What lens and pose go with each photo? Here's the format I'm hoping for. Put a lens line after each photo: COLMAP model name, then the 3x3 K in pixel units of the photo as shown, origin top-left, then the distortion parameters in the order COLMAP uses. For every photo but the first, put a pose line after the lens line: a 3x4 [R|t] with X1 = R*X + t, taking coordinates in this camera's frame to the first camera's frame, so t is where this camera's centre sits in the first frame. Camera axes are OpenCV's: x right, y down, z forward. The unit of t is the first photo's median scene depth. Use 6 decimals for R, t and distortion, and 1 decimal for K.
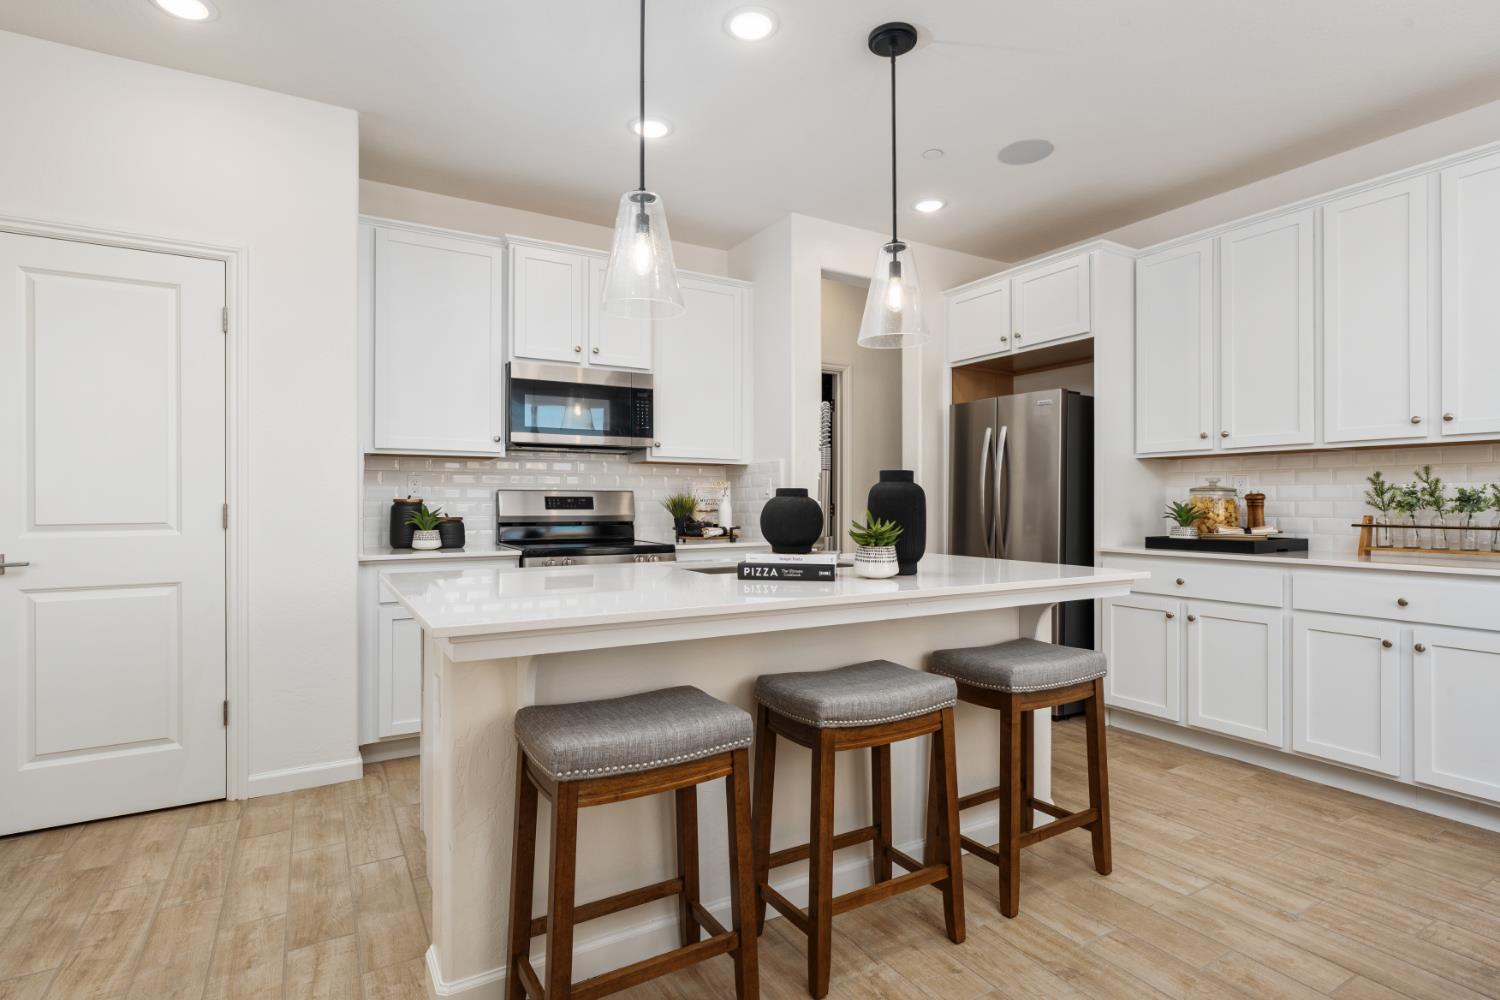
lens RADIAL K [[745.3, 0, 750.0], [0, 745.3, 500.0], [0, 0, 1]] dist [0.001550, 0.000007]
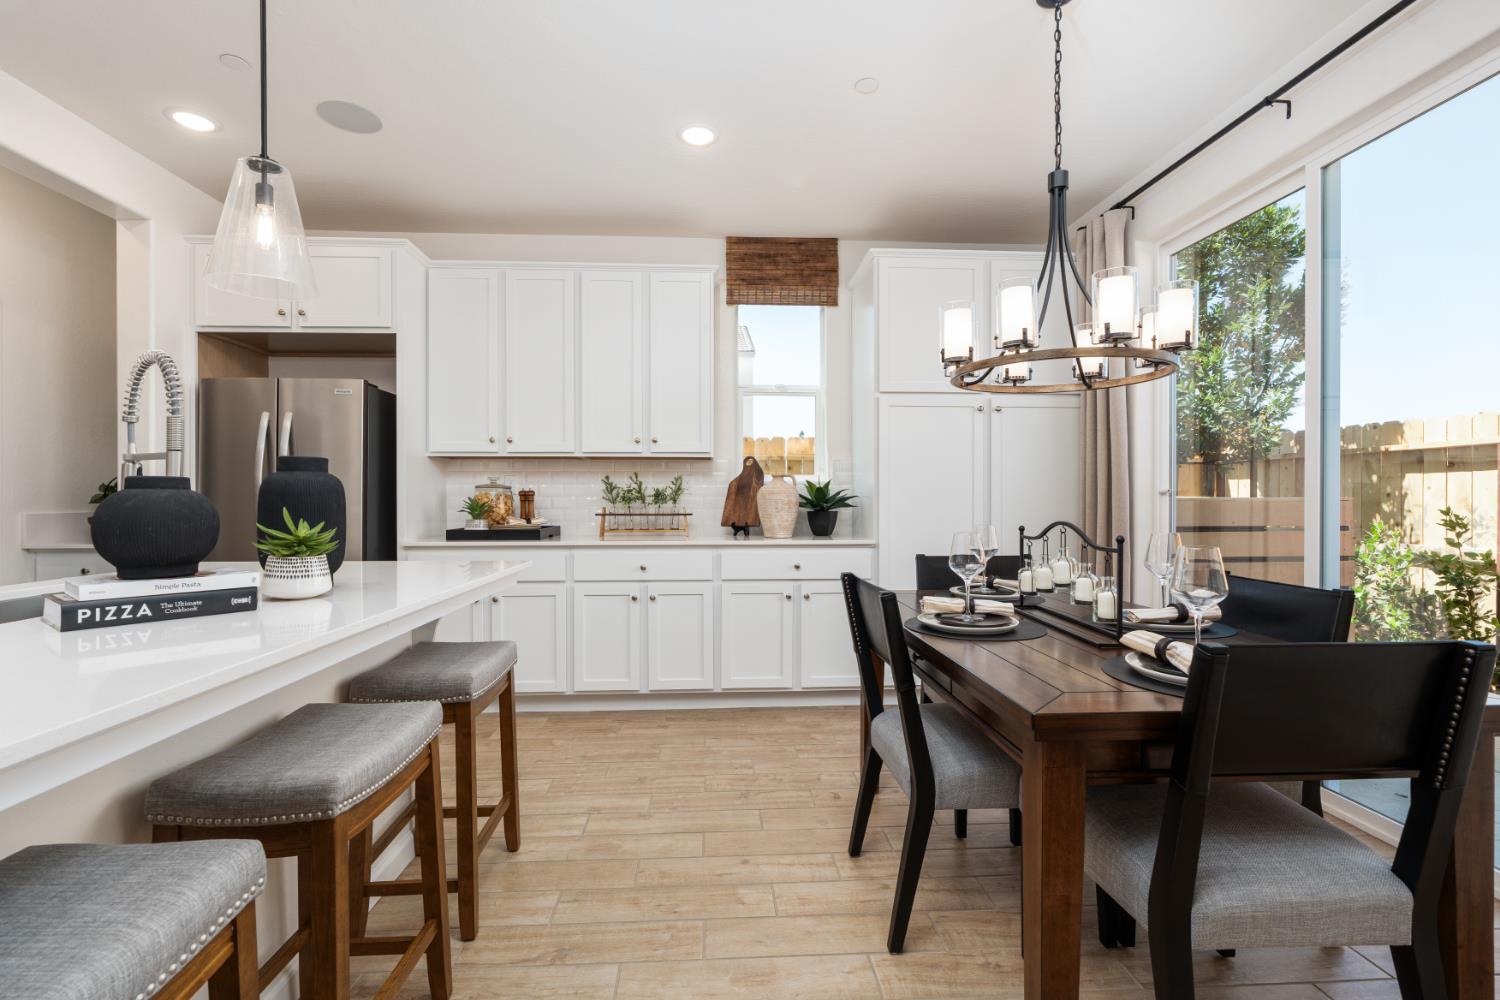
lens RADIAL K [[676.3, 0, 747.8], [0, 676.3, 499.4], [0, 0, 1]] dist [-0.002334, 0.000683]
pose [[0.458582, -0.002969, 0.888647, -0.162851], [-0.001052, 0.999992, 0.003883, 0.001196], [-0.888652, -0.002716, 0.458575, 0.200752]]
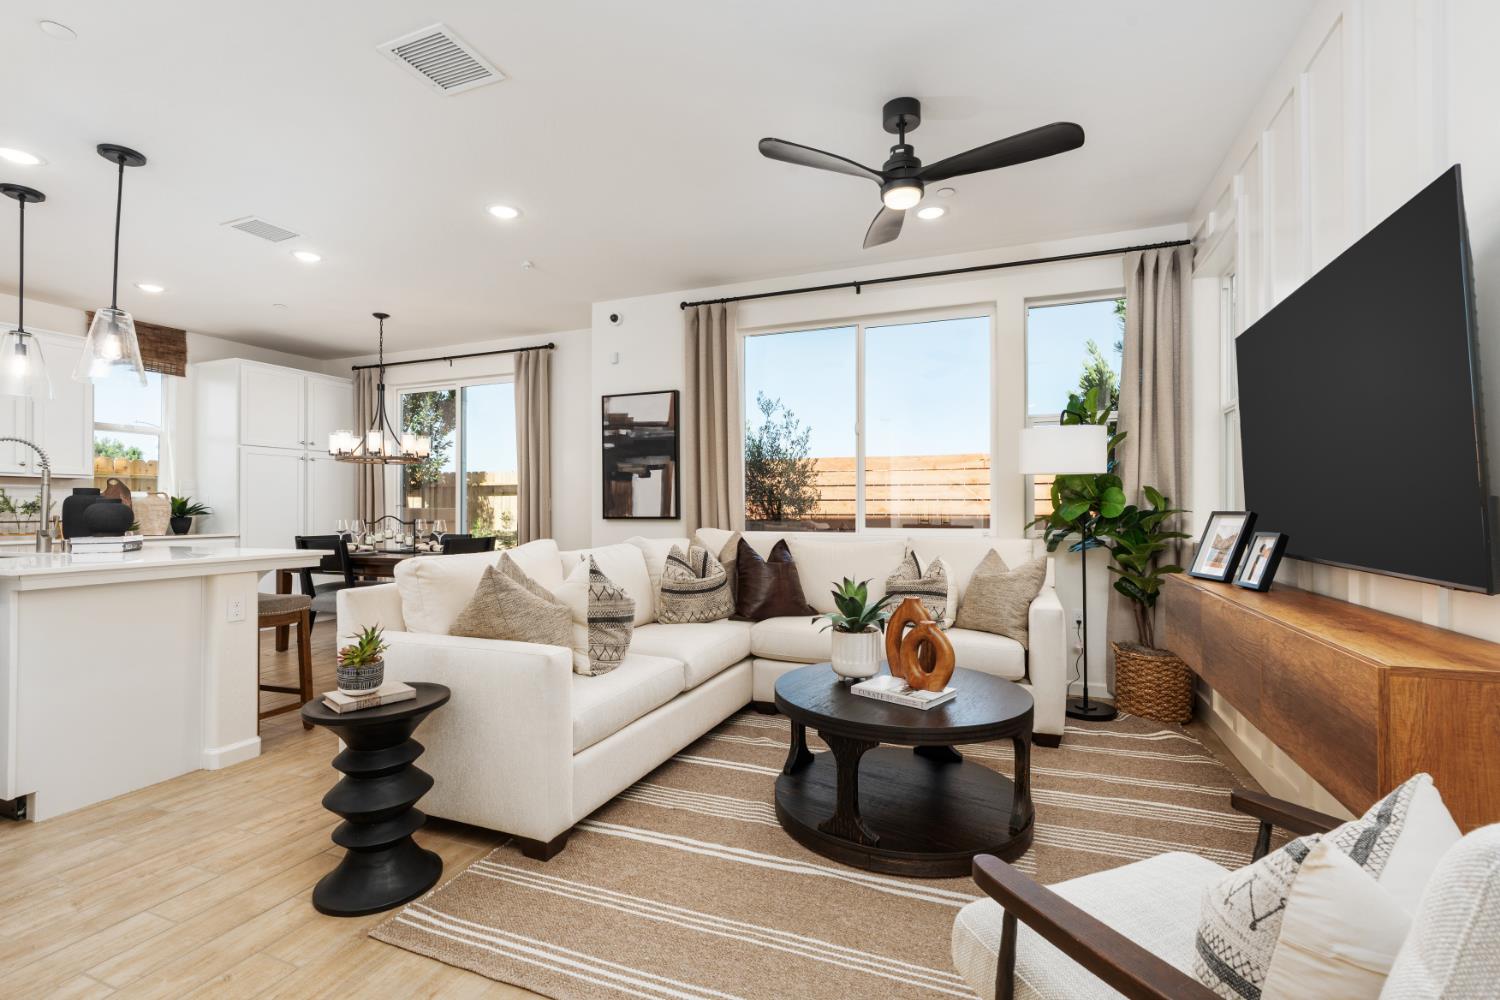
lens RADIAL K [[676.3, 0, 747.8], [0, 676.3, 499.4], [0, 0, 1]] dist [-0.002334, 0.000683]
pose [[-0.610584, 0.013390, 0.791838, -1.453145], [0.002915, 0.999888, -0.014660, 0.010182], [-0.791946, -0.006643, -0.610555, 0.568287]]
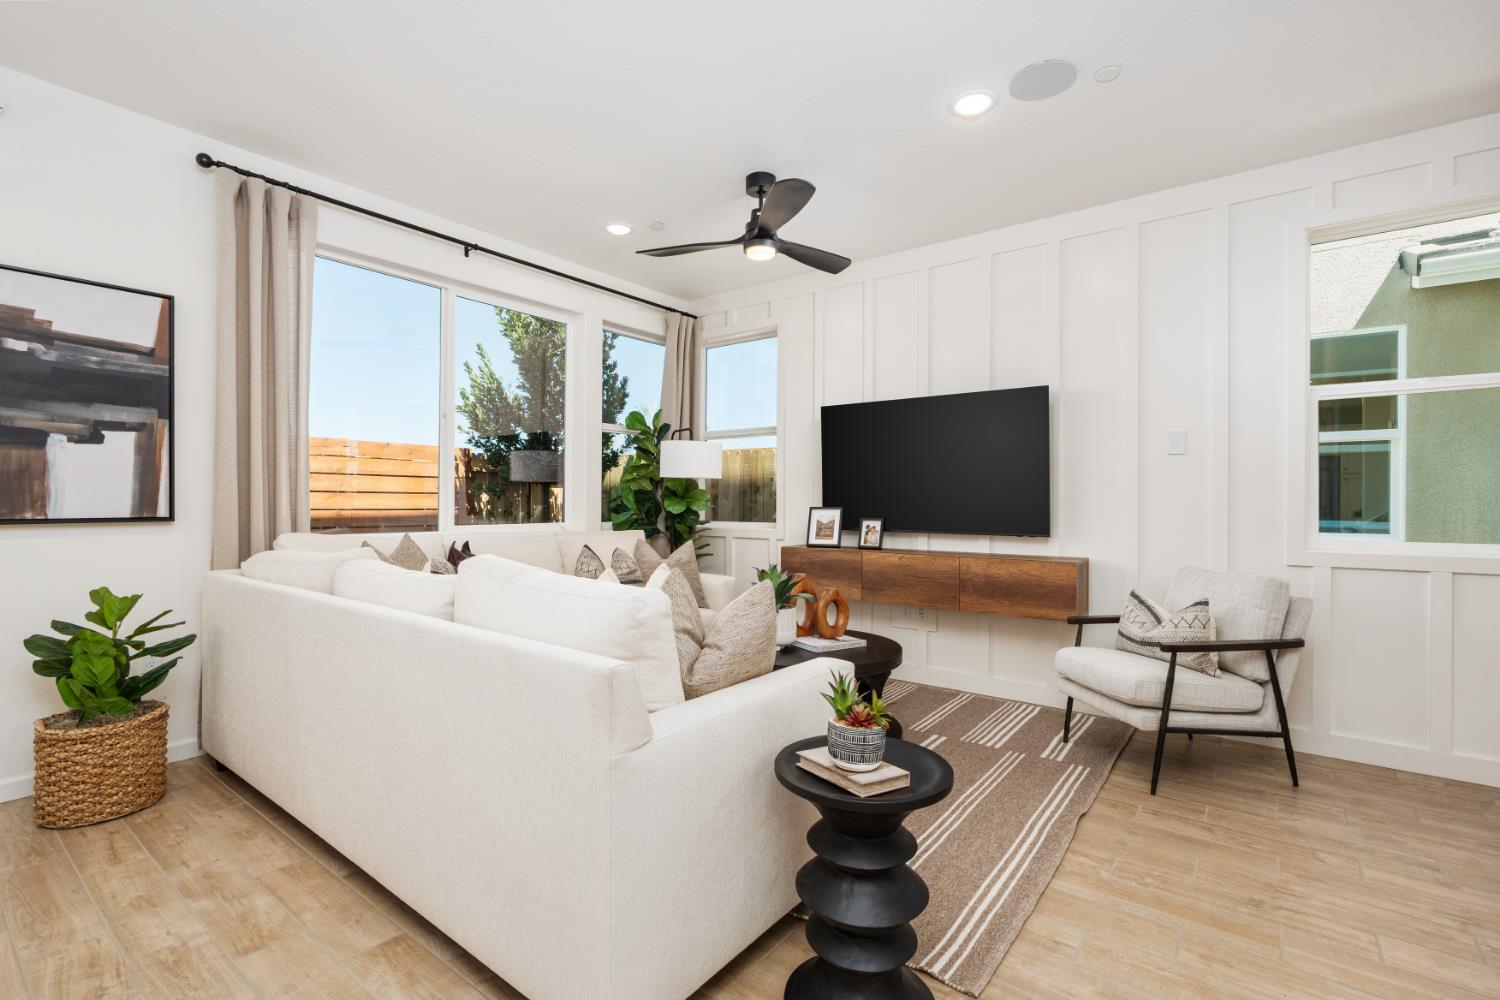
lens RADIAL K [[676.3, 0, 747.8], [0, 676.3, 499.4], [0, 0, 1]] dist [-0.002334, 0.000683]
pose [[-0.929544, -0.004228, -0.368687, -0.451424], [-0.003156, 0.999989, -0.003512, 0.003763], [0.368698, -0.002101, -0.929547, 0.875262]]
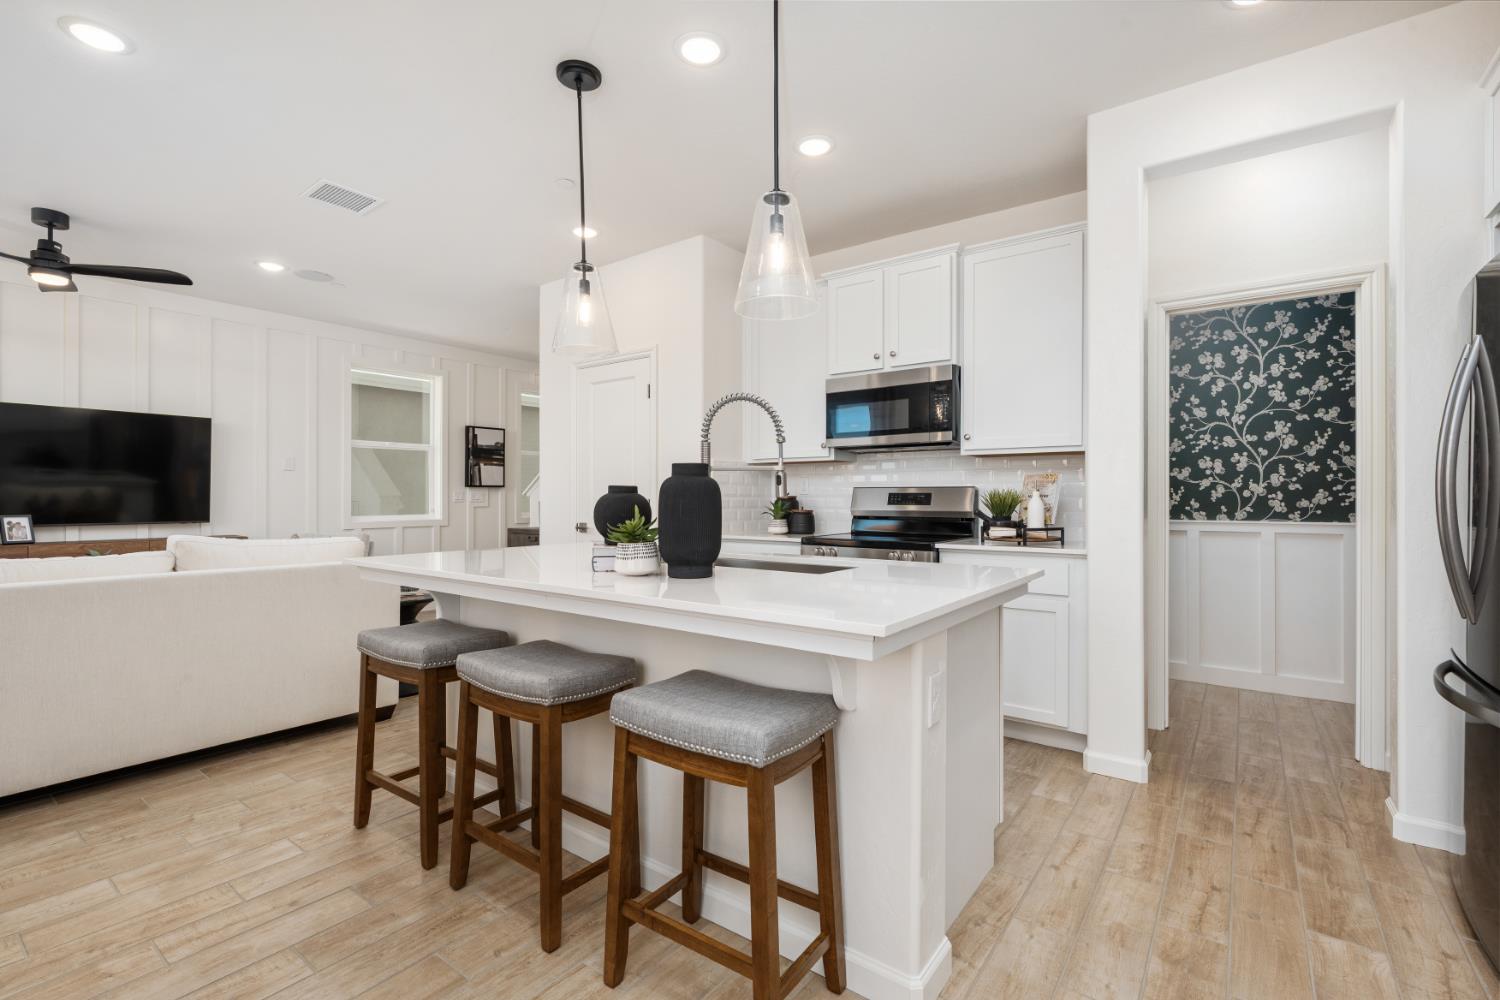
lens RADIAL K [[676.3, 0, 747.8], [0, 676.3, 499.4], [0, 0, 1]] dist [-0.002334, 0.000683]
pose [[0.388972, 0.001901, -0.921248, 0.746487], [0.001460, 0.999995, 0.002680, 0.002249], [0.921249, -0.002387, 0.388967, 0.563287]]
